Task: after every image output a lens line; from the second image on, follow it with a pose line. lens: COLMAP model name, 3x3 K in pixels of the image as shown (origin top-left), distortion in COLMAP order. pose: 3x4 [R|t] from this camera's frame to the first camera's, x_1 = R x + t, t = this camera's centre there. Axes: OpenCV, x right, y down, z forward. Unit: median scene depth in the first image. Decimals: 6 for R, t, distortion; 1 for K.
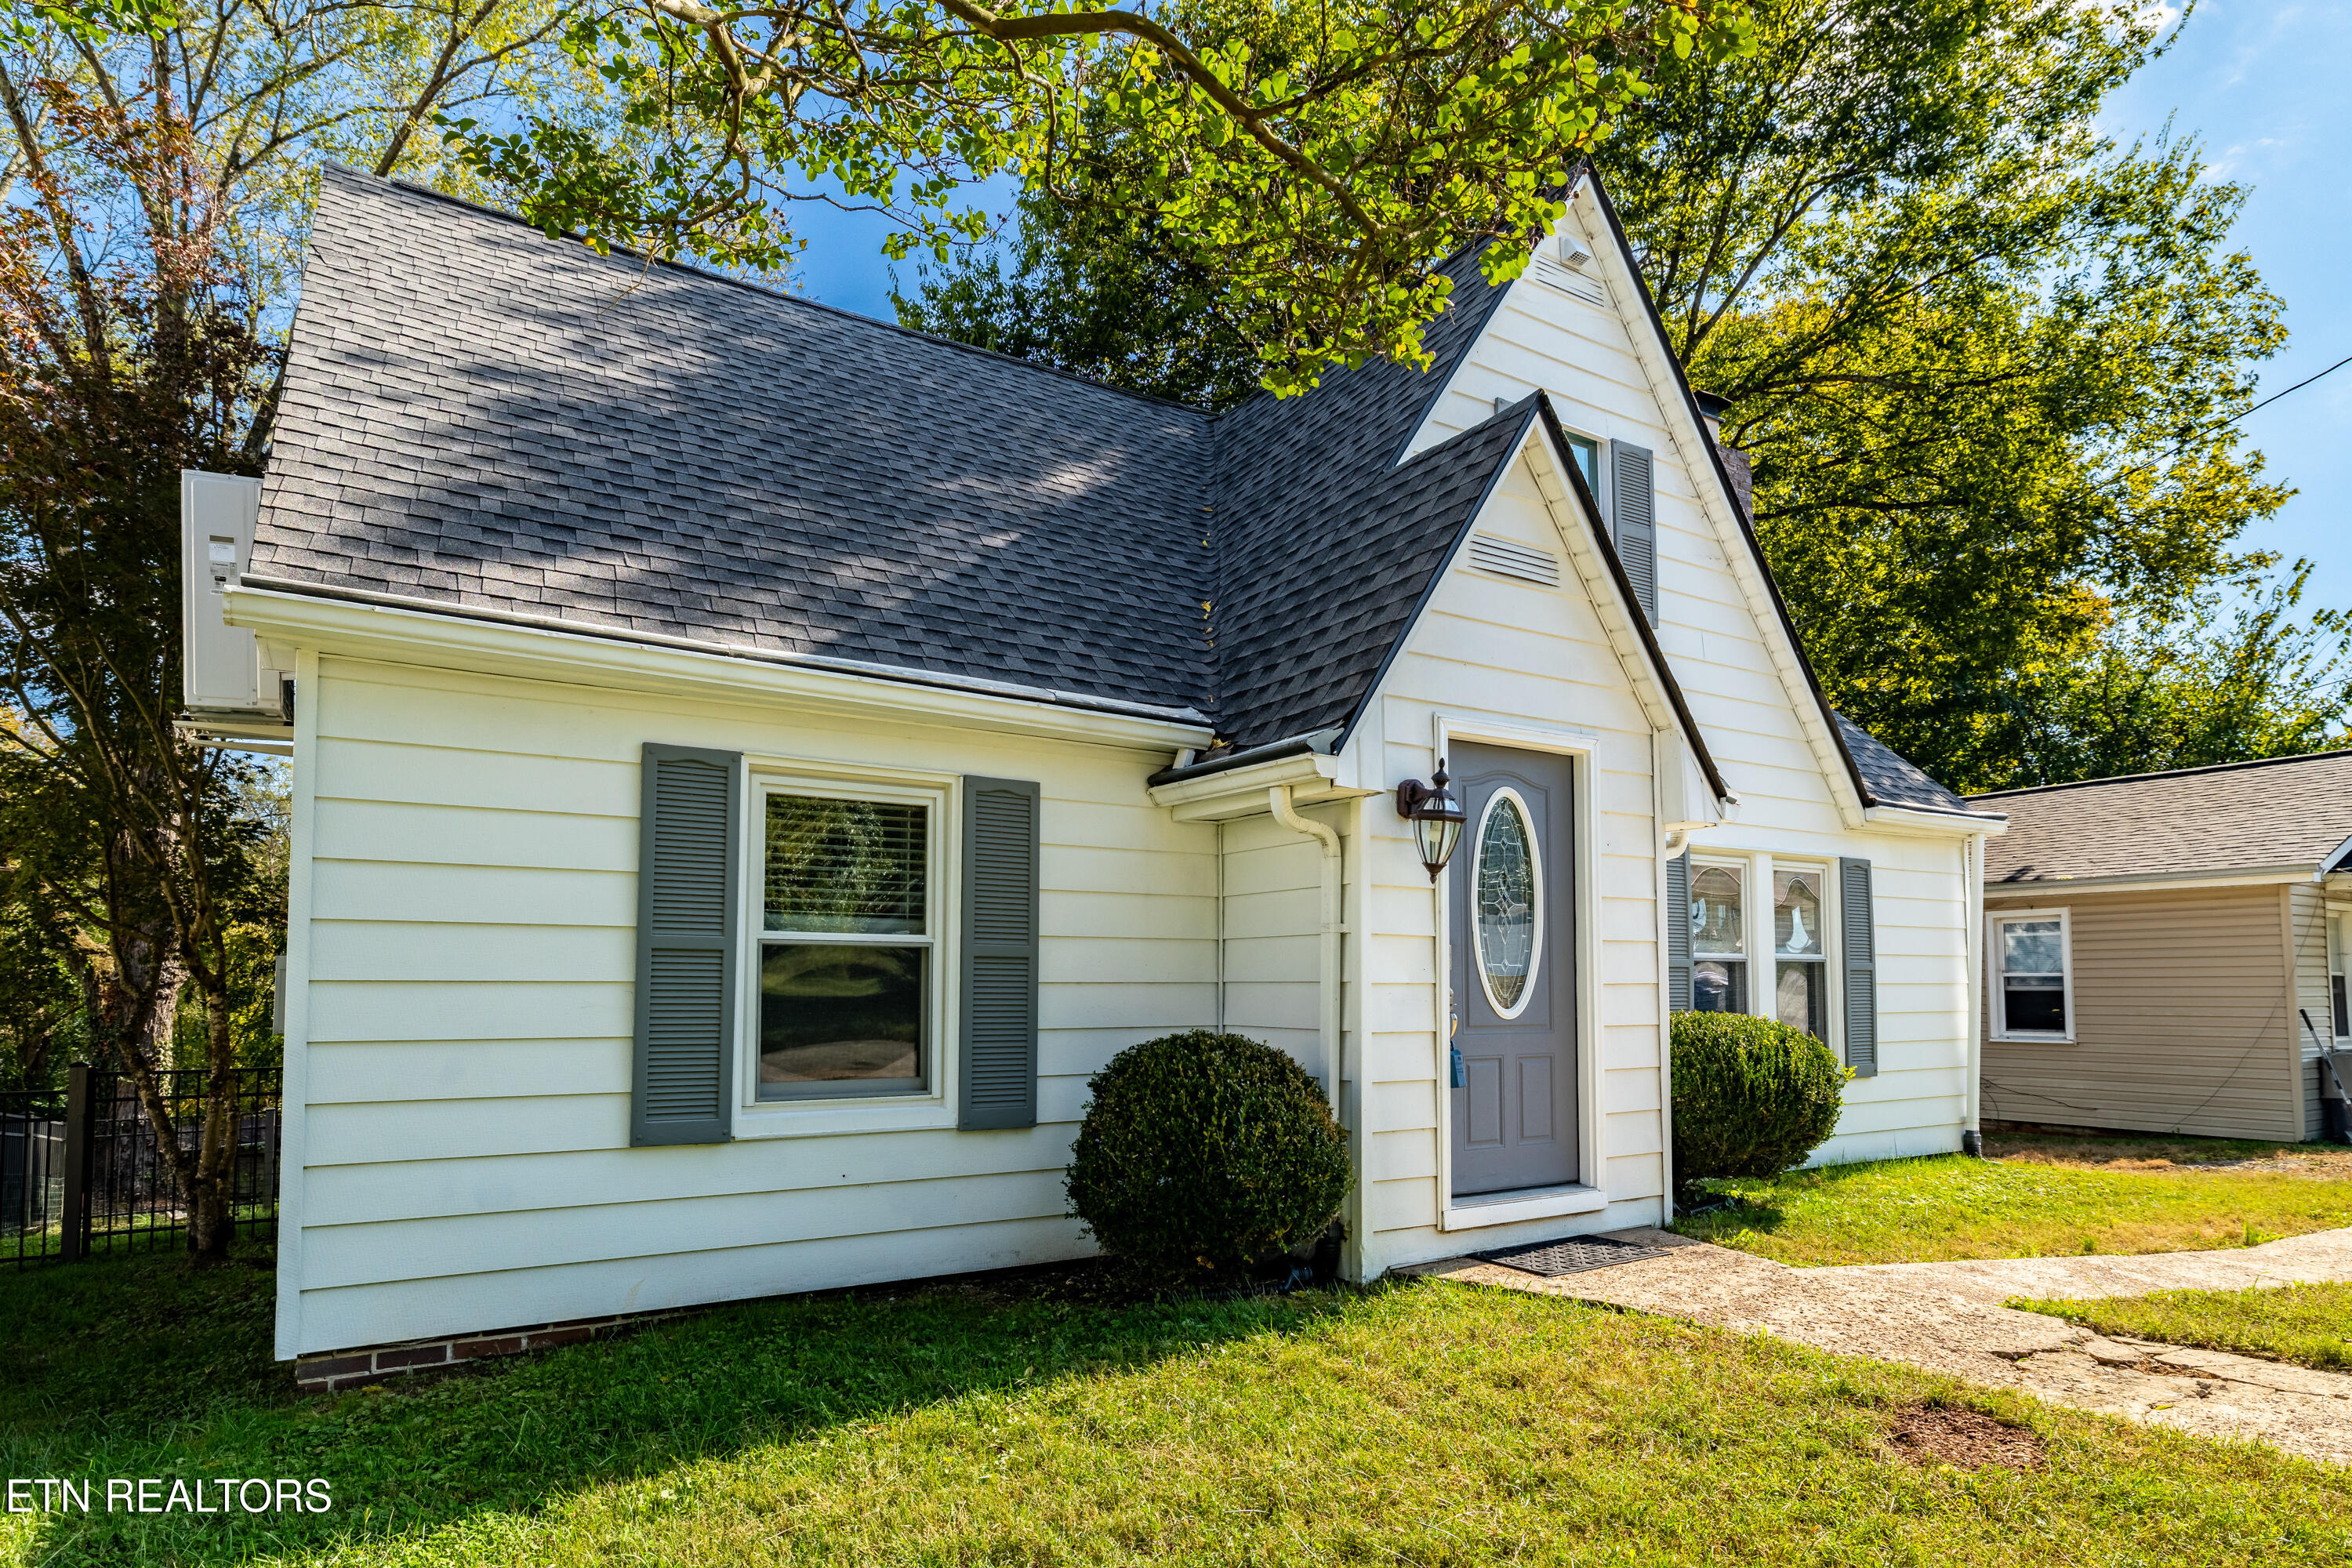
lens RADIAL K [[1301.0, 0, 1157.7], [0, 1301.0, 898.7], [0, 0, 1]] dist [0.001602, -0.000032]
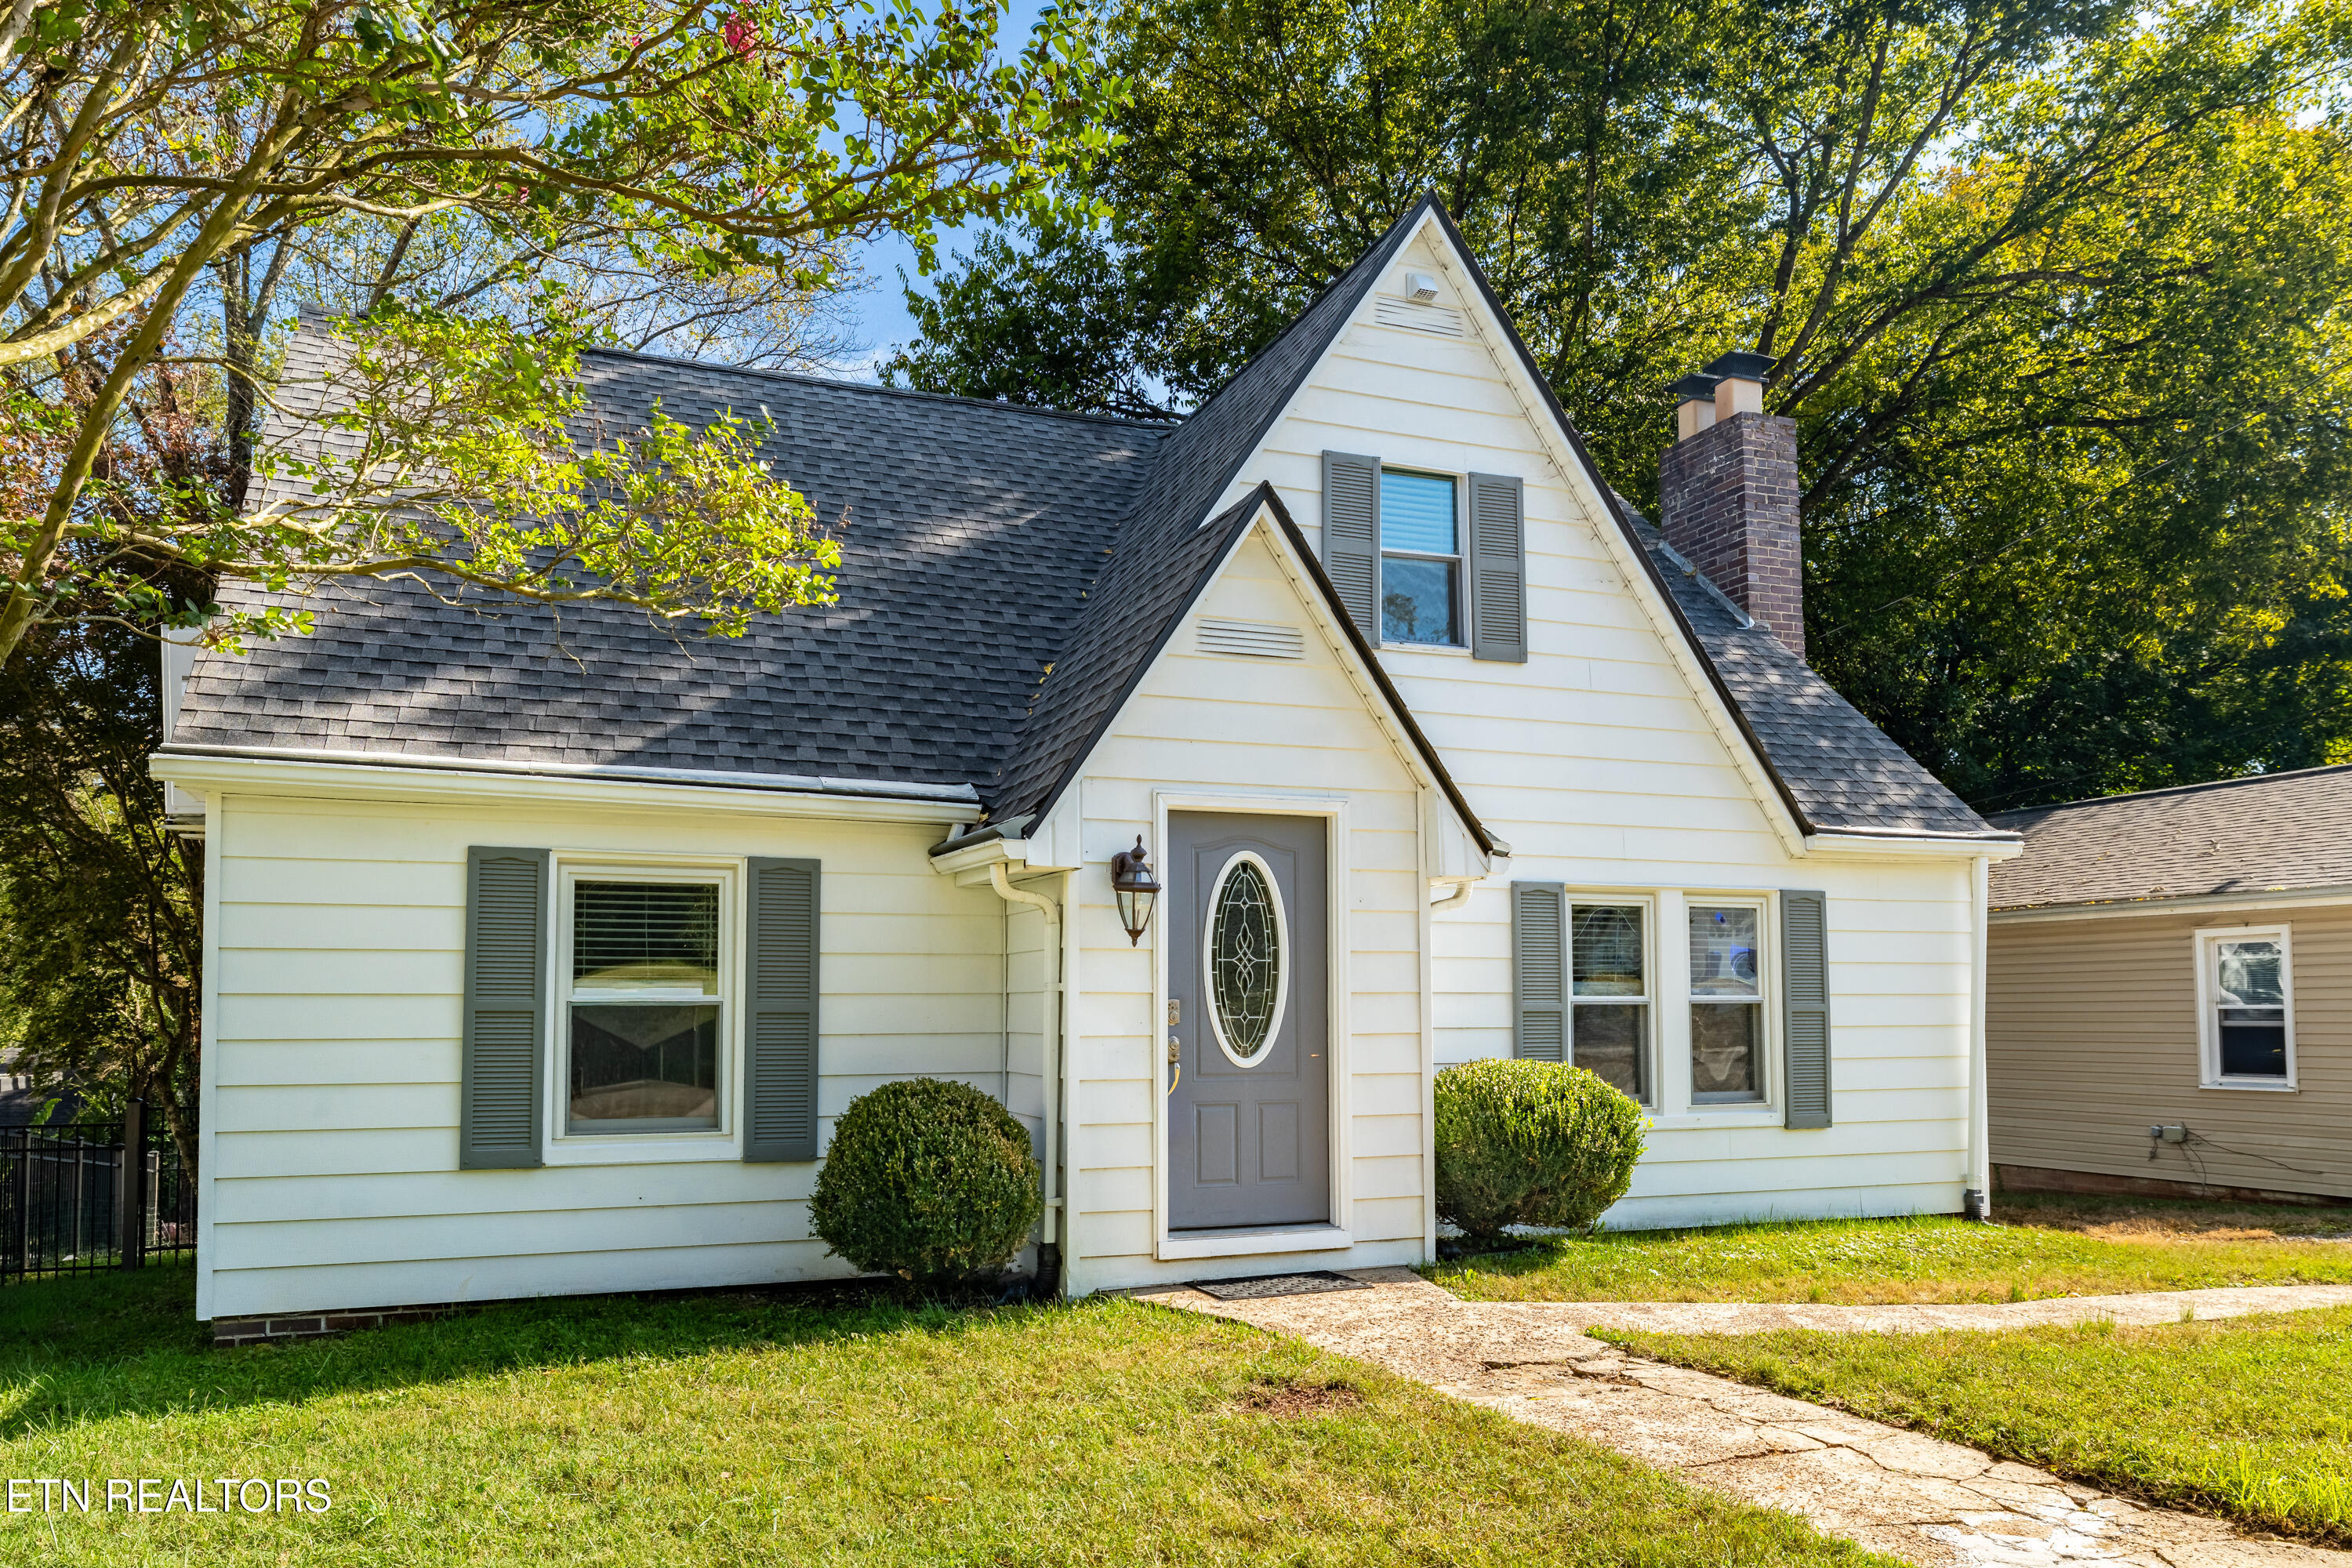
lens RADIAL K [[1592.0, 0, 1078.8], [0, 1592.0, 913.7], [0, 0, 1]] dist [0.008339, -0.002421]
pose [[0.979669, -0.015913, -0.199989, 0.435275], [0.017183, 0.999842, 0.004614, -0.047067], [0.199884, -0.007957, 0.979787, -0.343131]]
